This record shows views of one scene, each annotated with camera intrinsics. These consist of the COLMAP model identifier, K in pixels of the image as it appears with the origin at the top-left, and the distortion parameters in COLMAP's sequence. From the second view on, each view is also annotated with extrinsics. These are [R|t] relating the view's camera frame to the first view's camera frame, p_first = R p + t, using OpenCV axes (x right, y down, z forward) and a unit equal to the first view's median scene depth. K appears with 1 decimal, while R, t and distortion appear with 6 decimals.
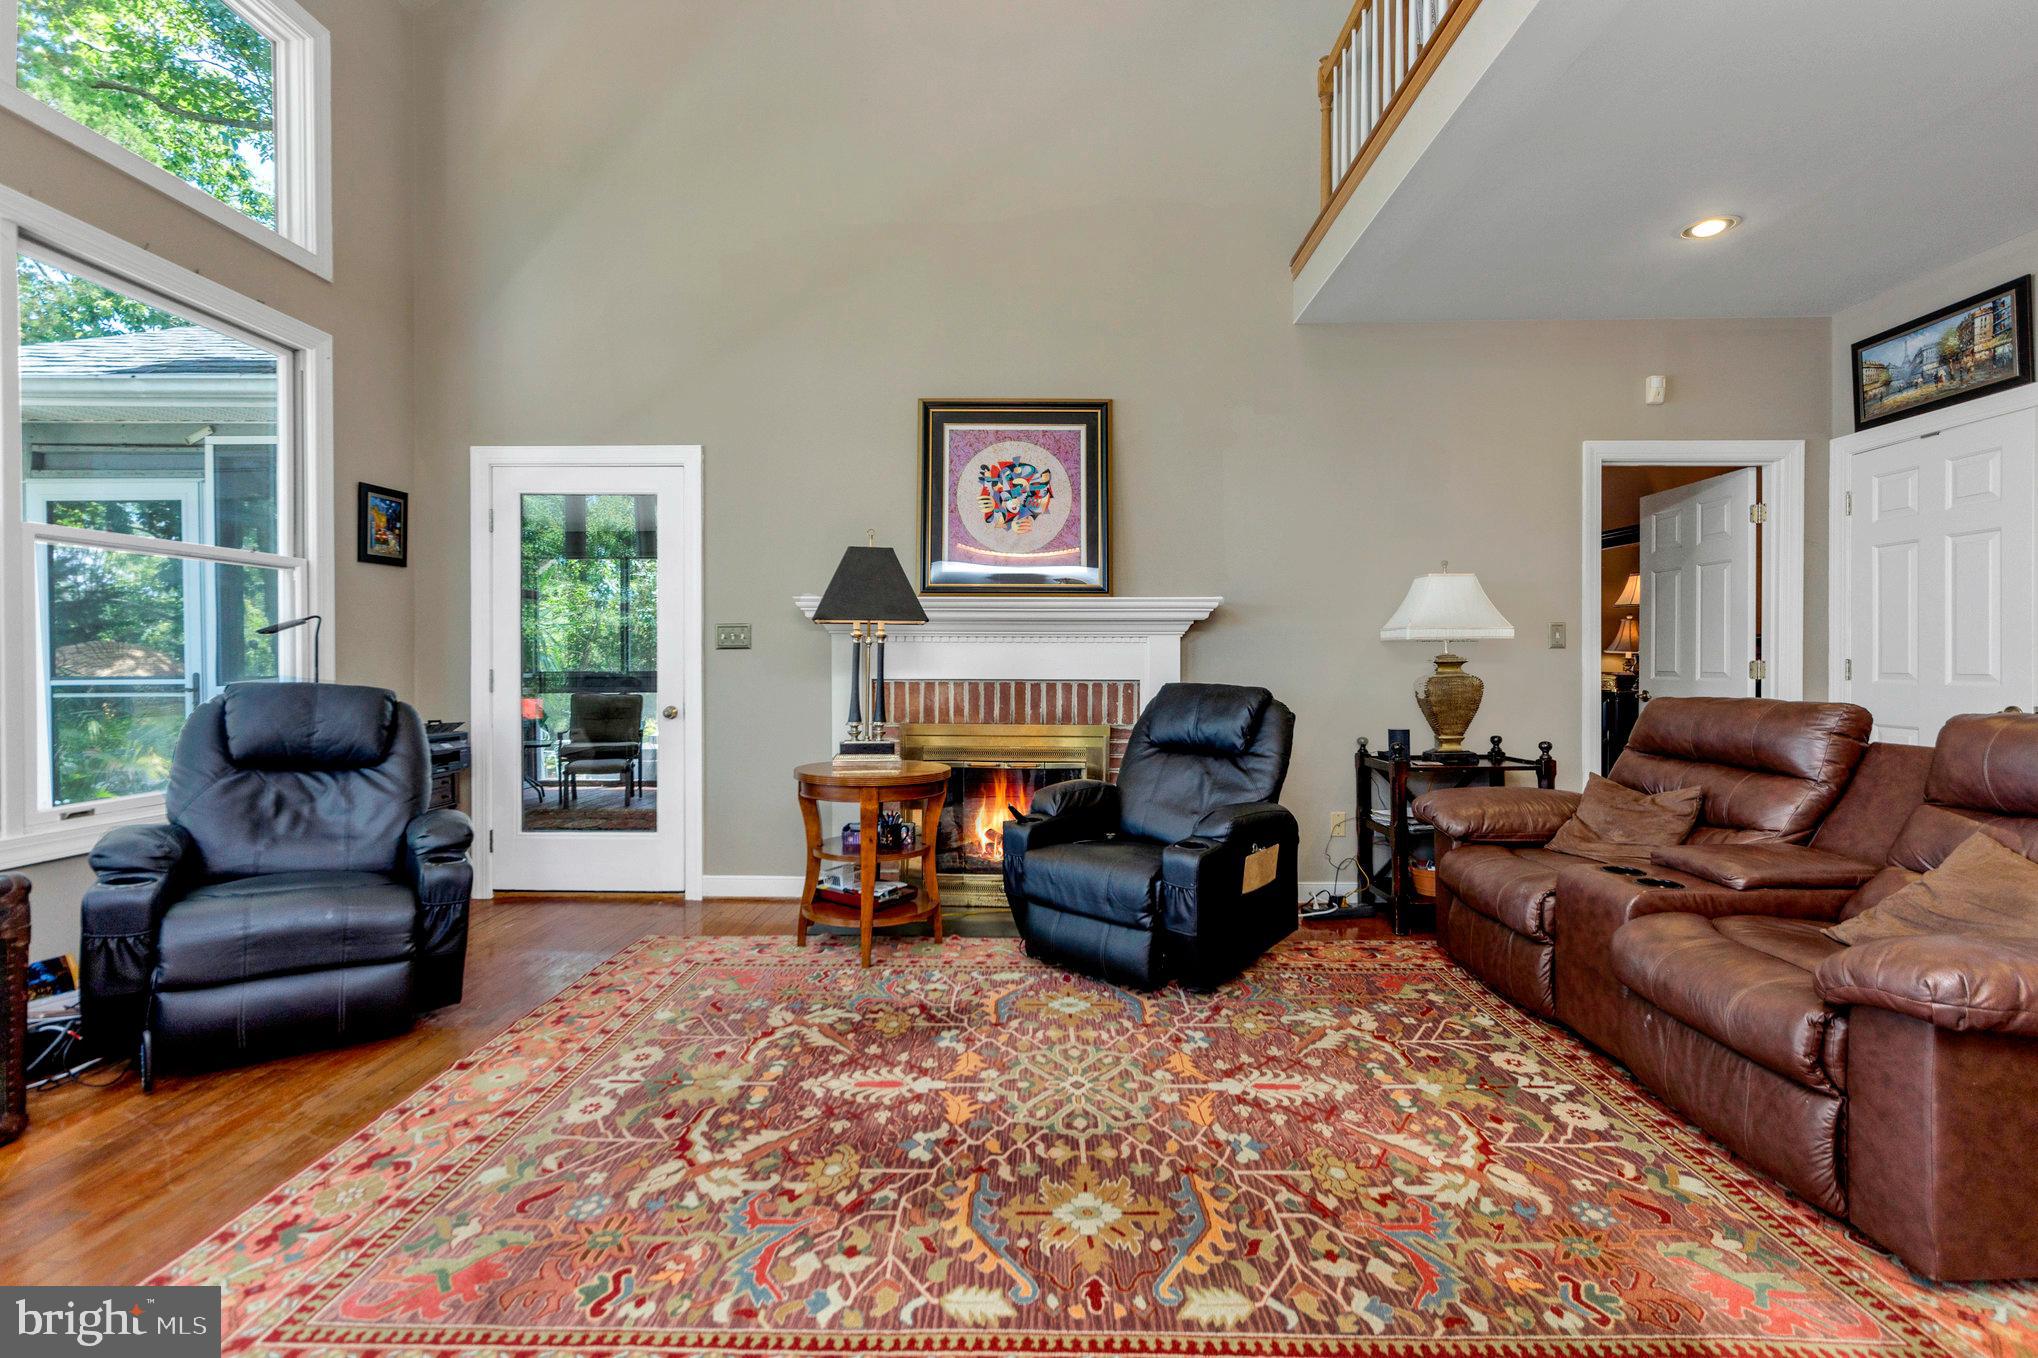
lens RADIAL K [[874.8, 0, 1016.8], [0, 874.8, 665.7], [0, 0, 1]] dist [-0.000370, 0.000344]
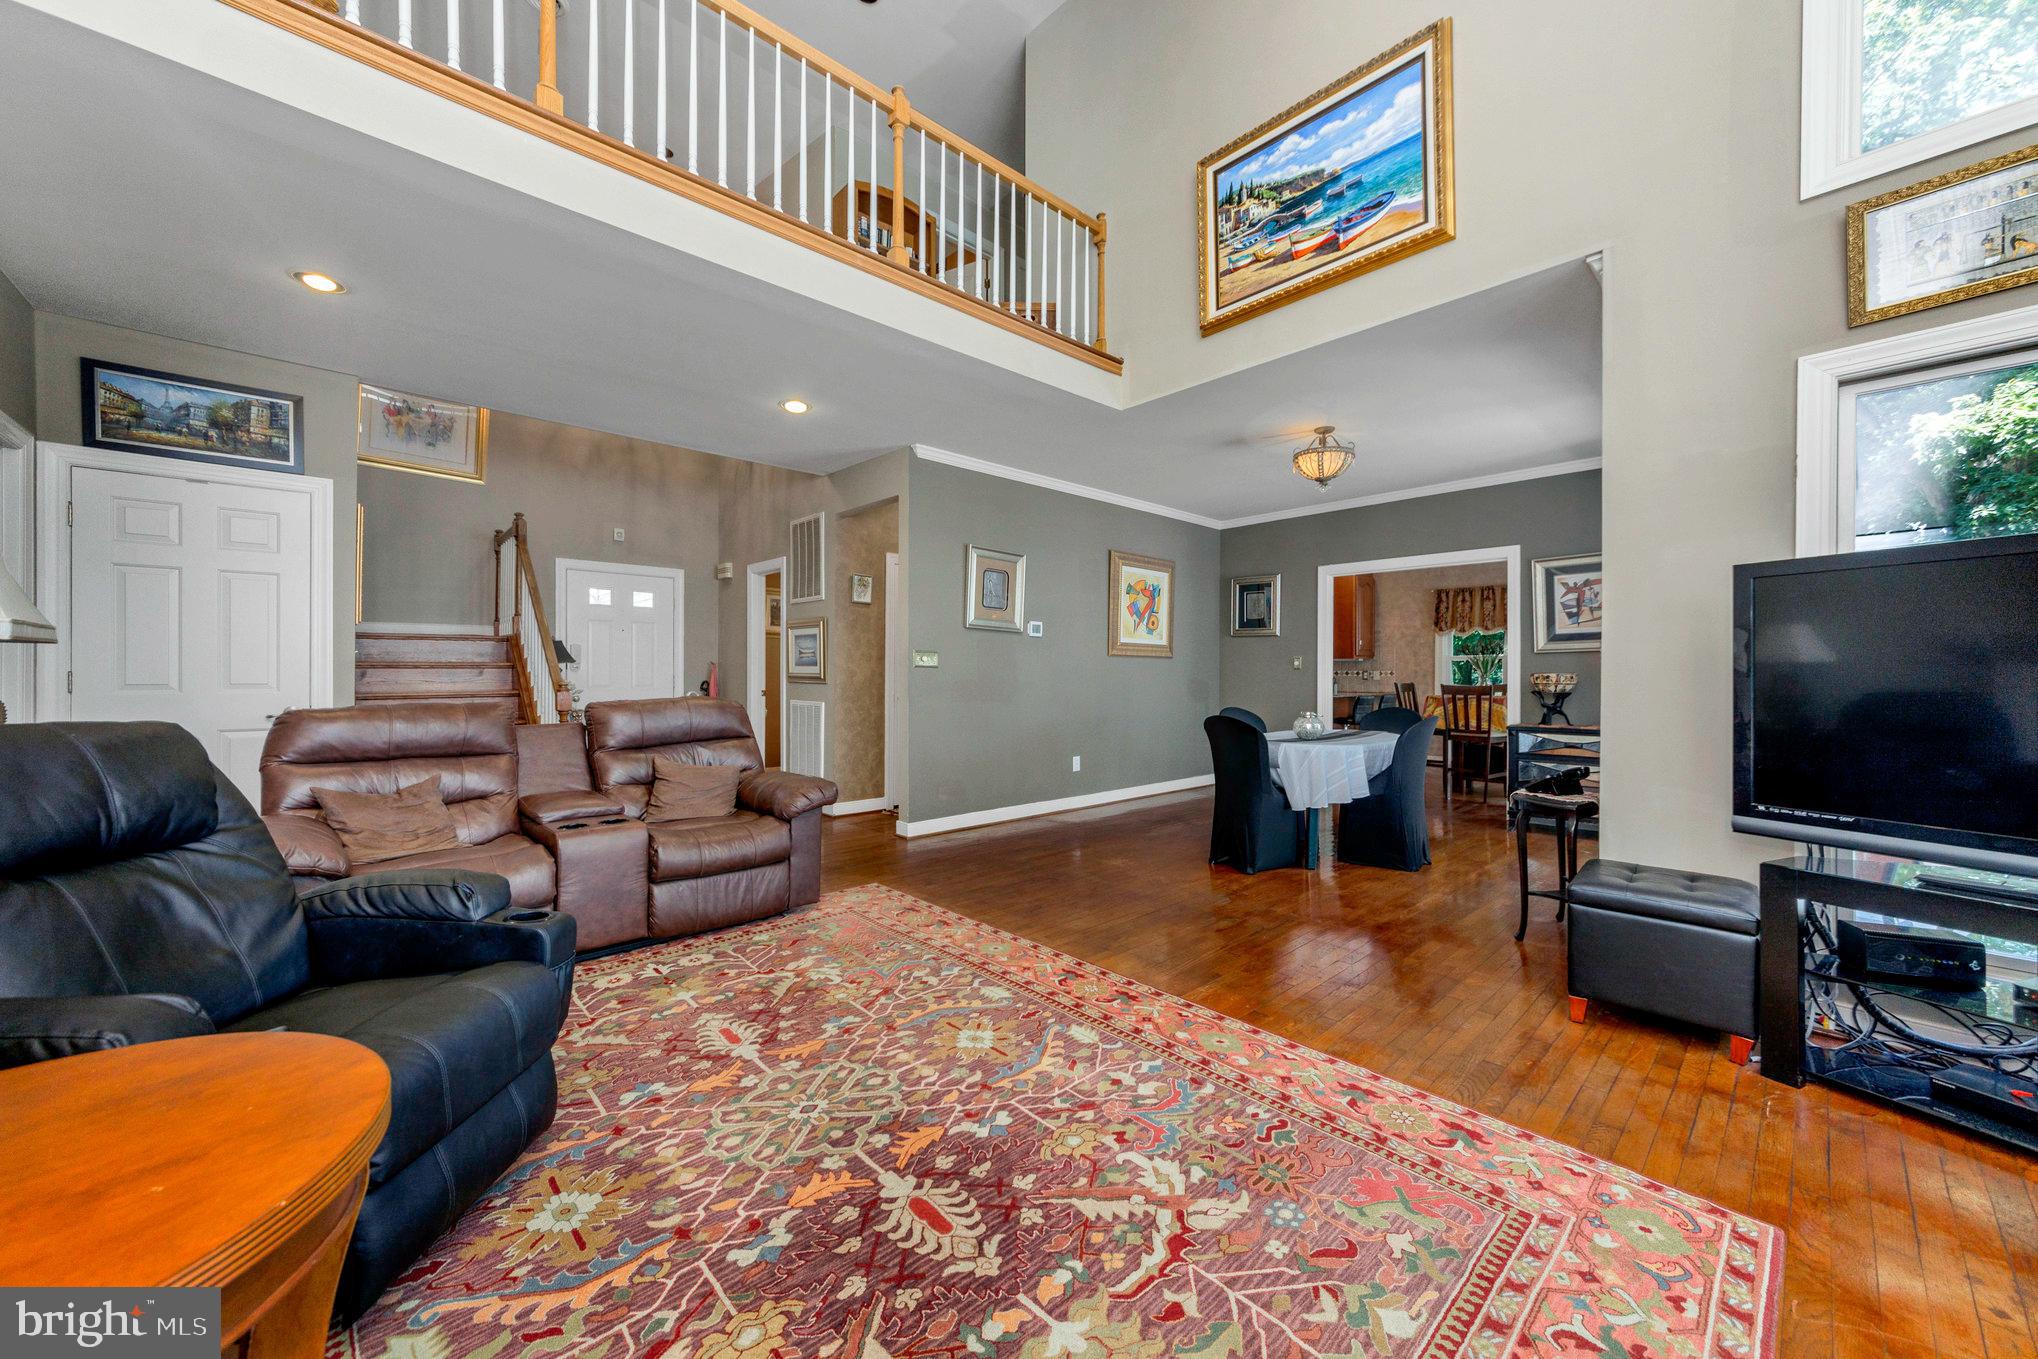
lens RADIAL K [[743.7, 0, 1018.3], [0, 743.7, 676.0], [0, 0, 1]] dist [-0.000282, -0.000027]
pose [[-0.681236, -0.003700, 0.732055, -0.817627], [0.003063, 0.999964, 0.007905, -0.011851], [-0.732057, 0.007627, -0.681200, 1.631439]]
